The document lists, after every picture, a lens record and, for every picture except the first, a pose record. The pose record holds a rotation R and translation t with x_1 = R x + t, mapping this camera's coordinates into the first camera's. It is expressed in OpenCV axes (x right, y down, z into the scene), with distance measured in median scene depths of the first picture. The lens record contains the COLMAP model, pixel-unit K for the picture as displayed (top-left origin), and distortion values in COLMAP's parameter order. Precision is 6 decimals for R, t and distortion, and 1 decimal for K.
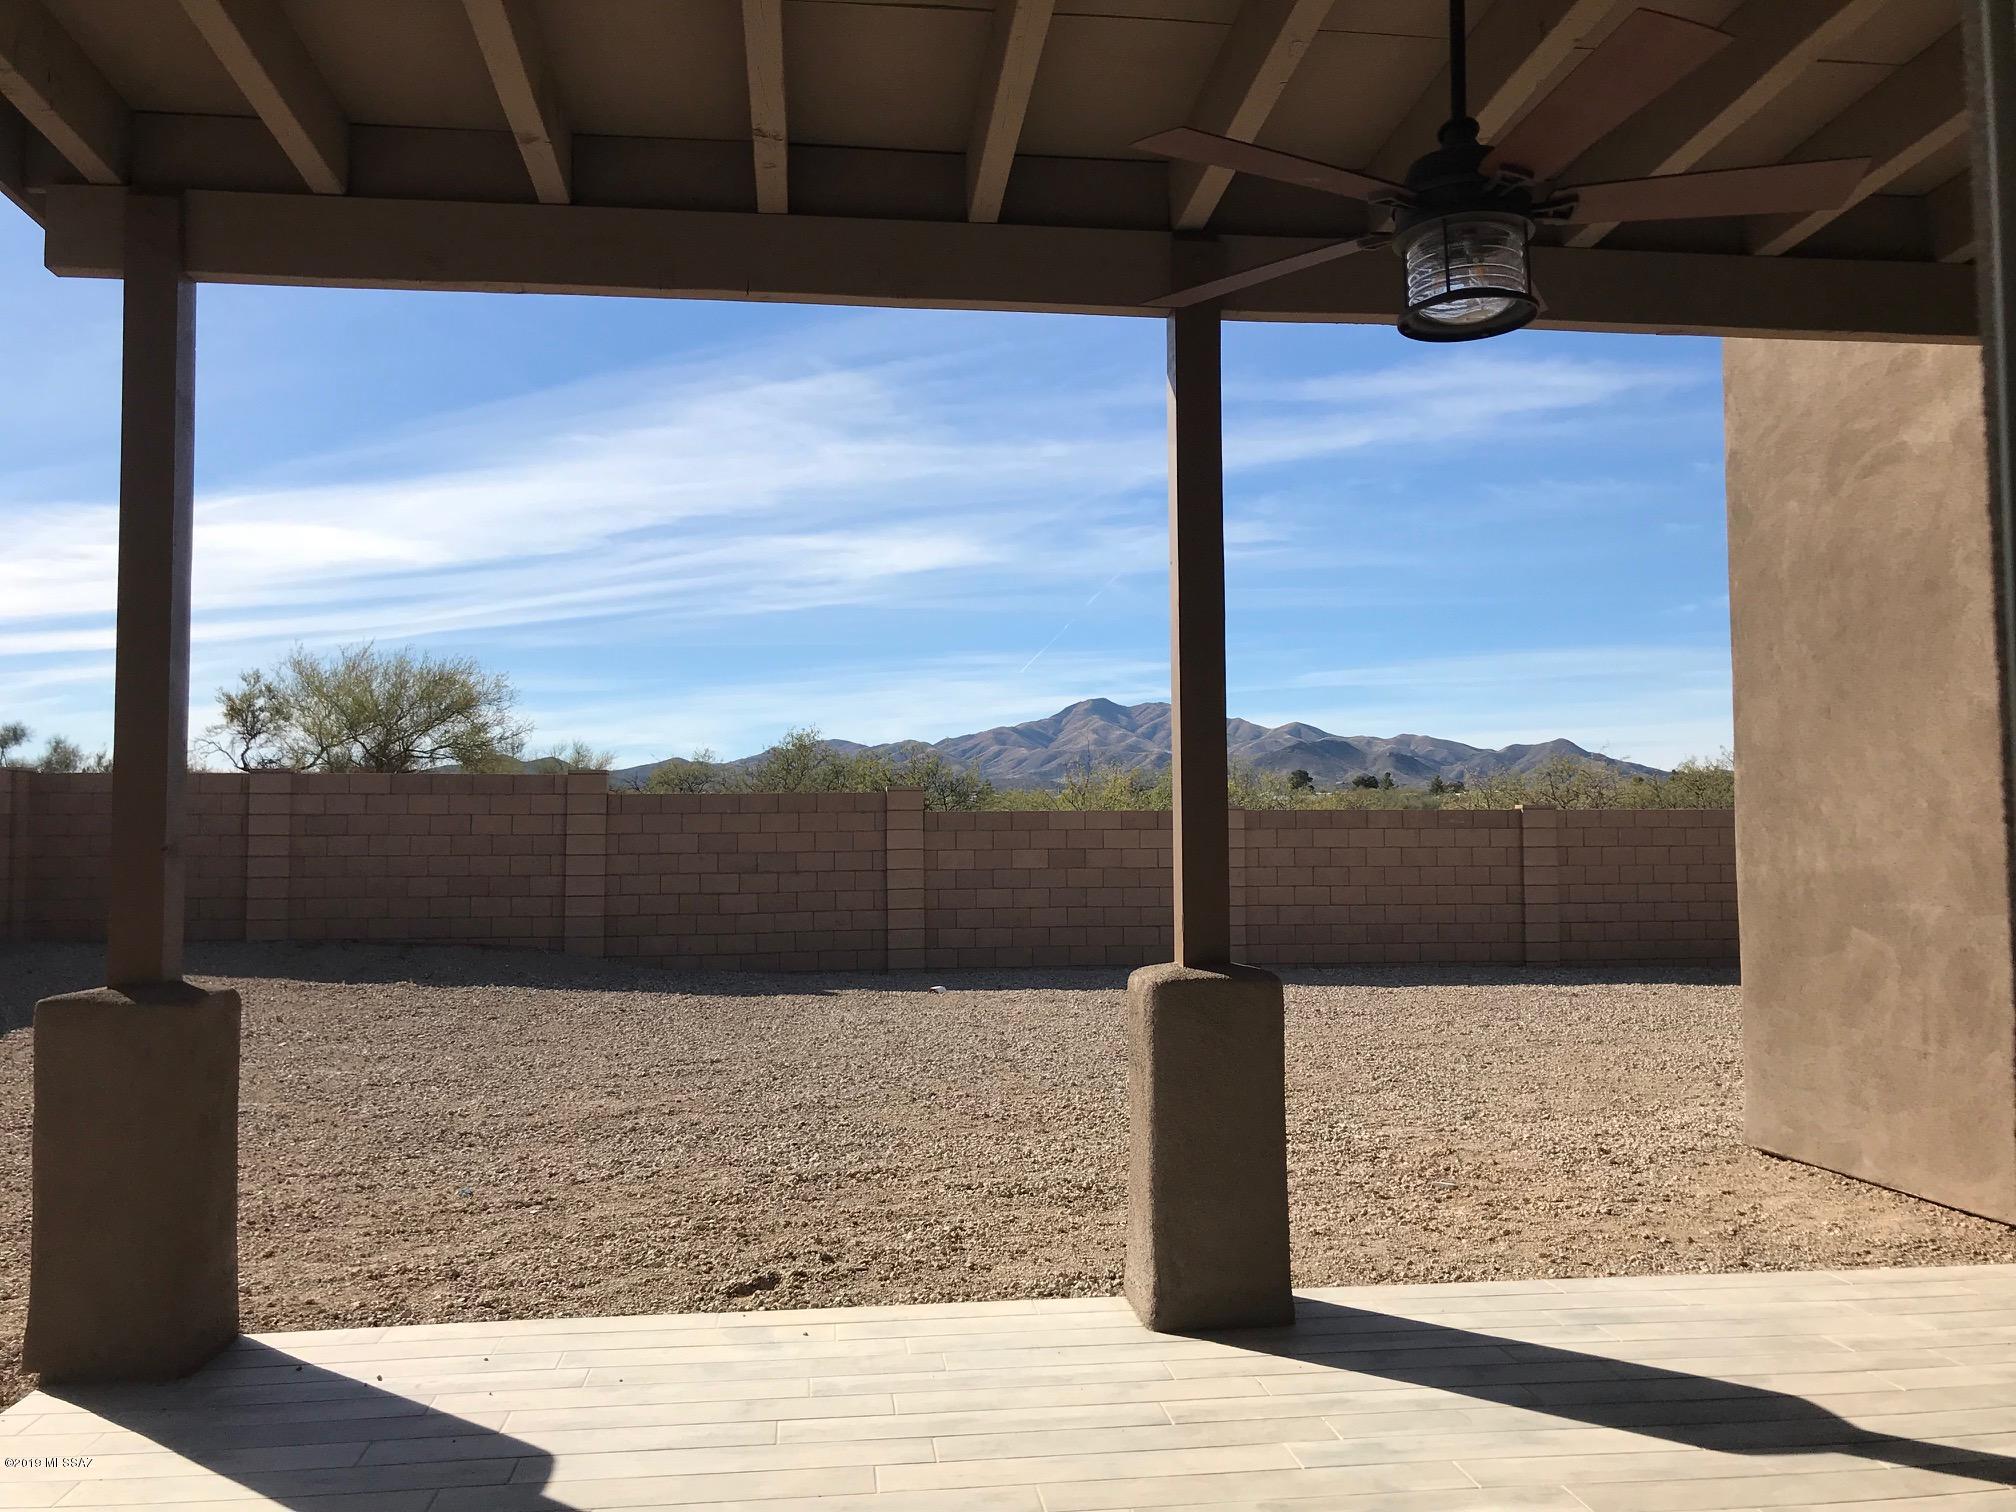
lens RADIAL K [[1634.6, 0, 1008.8], [0, 1634.6, 758.1], [0, 0, 1]] dist [0.088205, -0.027828]
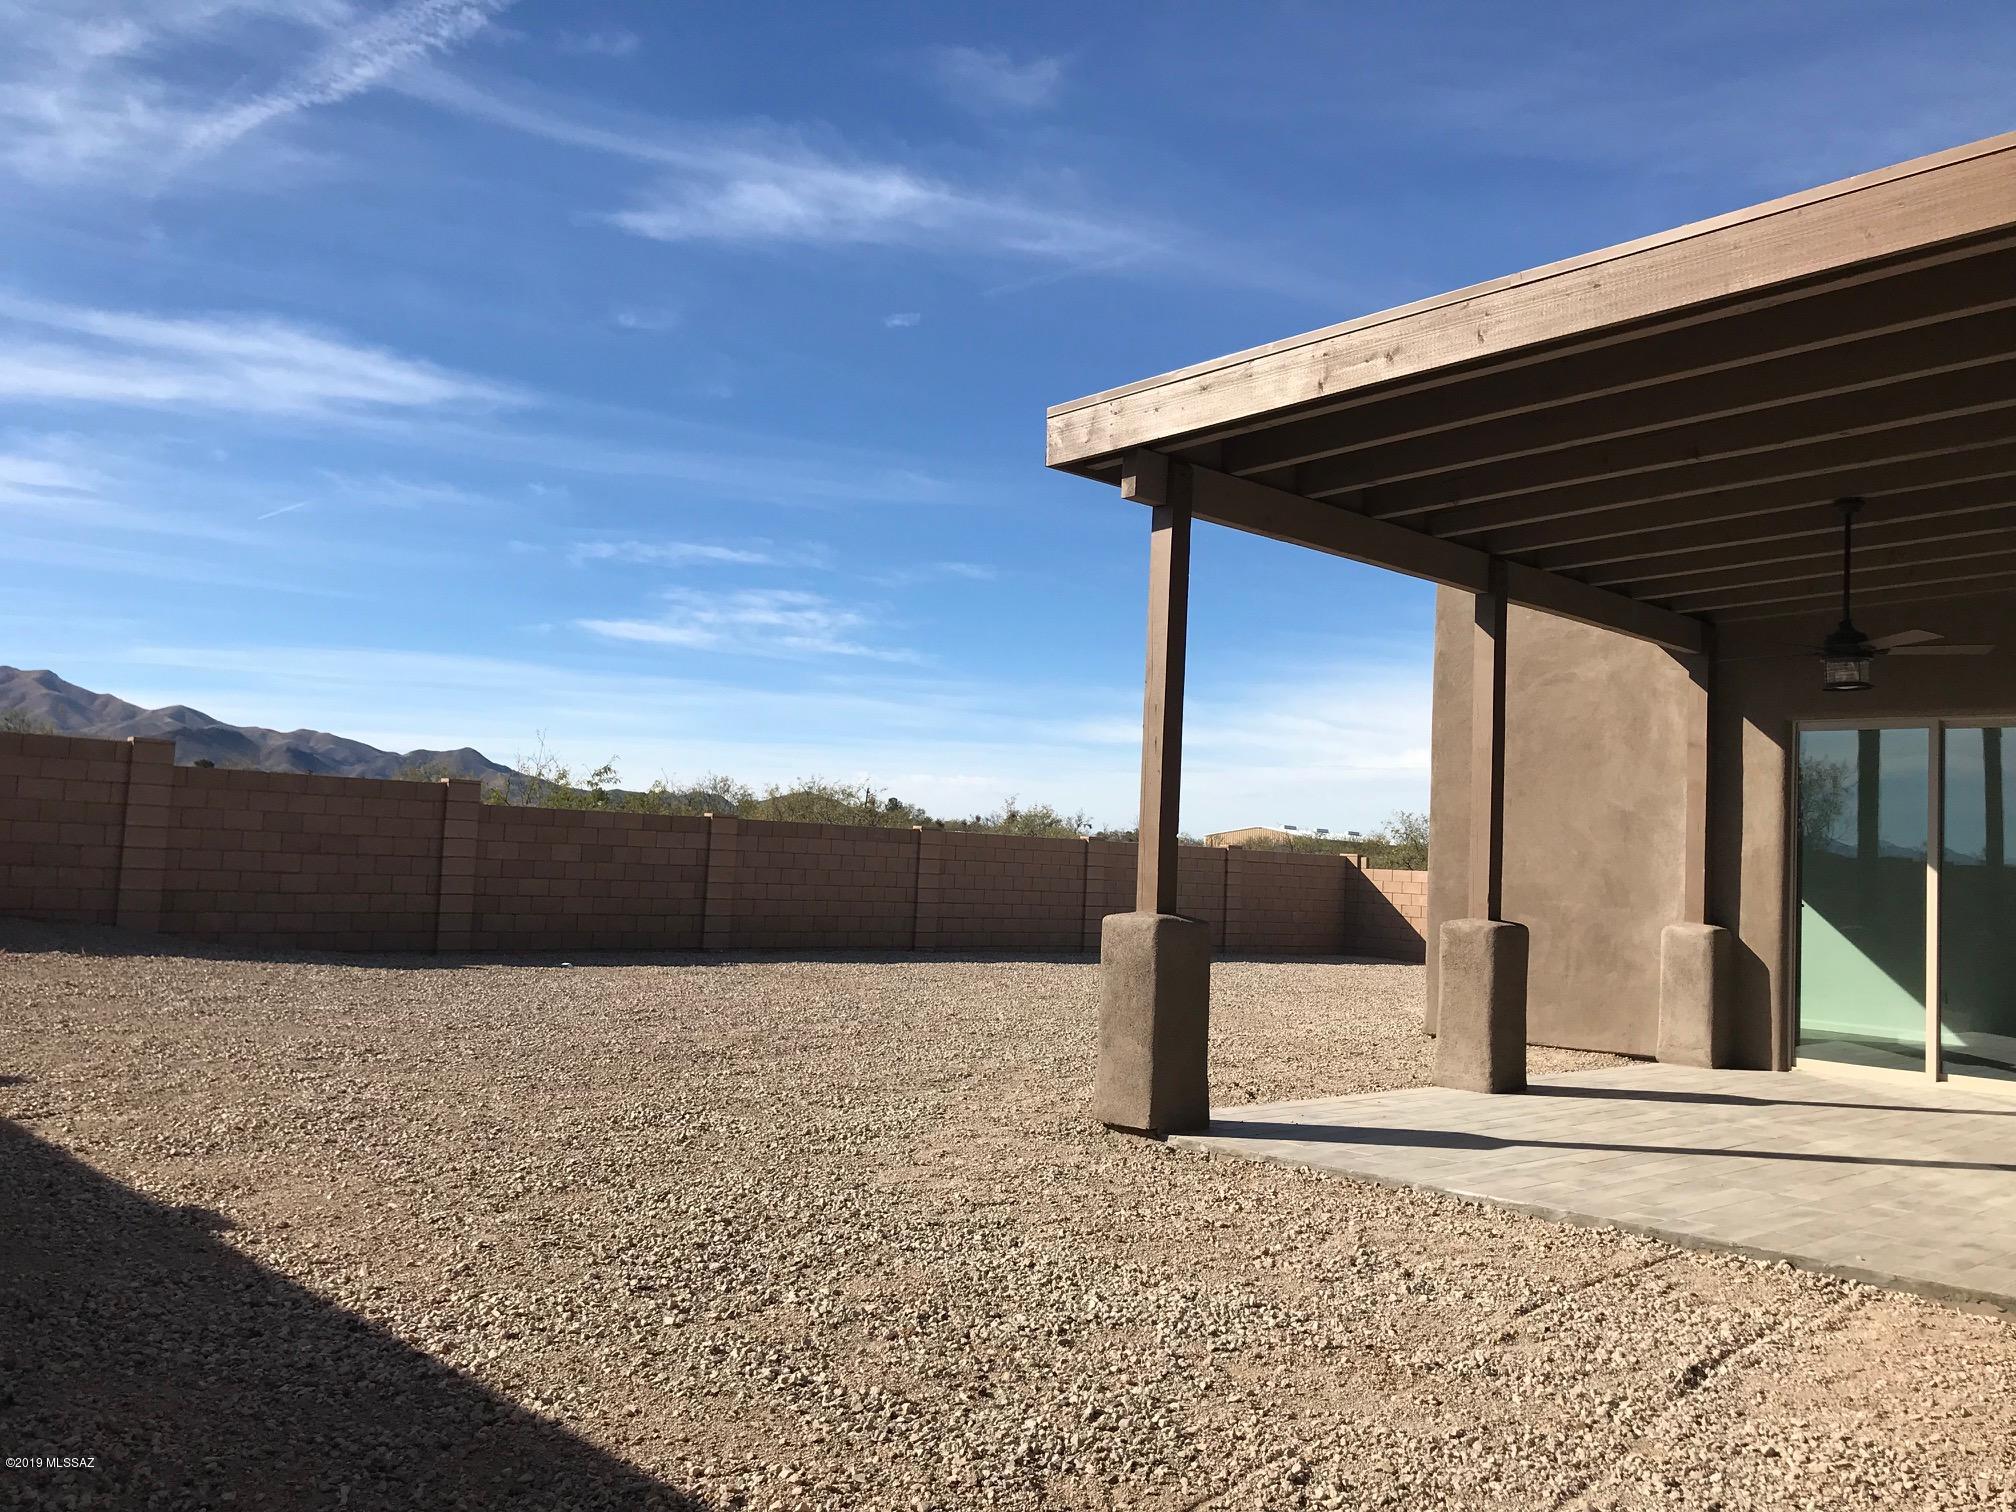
lens RADIAL K [[1634.6, 0, 959.7], [0, 1634.6, 793.0], [0, 0, 1]] dist [0.088205, -0.027828]
pose [[0.819283, 0.066315, 0.569542, -1.167301], [-0.076046, 0.997082, -0.006704, 0.023889], [-0.568325, -0.037819, 0.821935, -0.214309]]
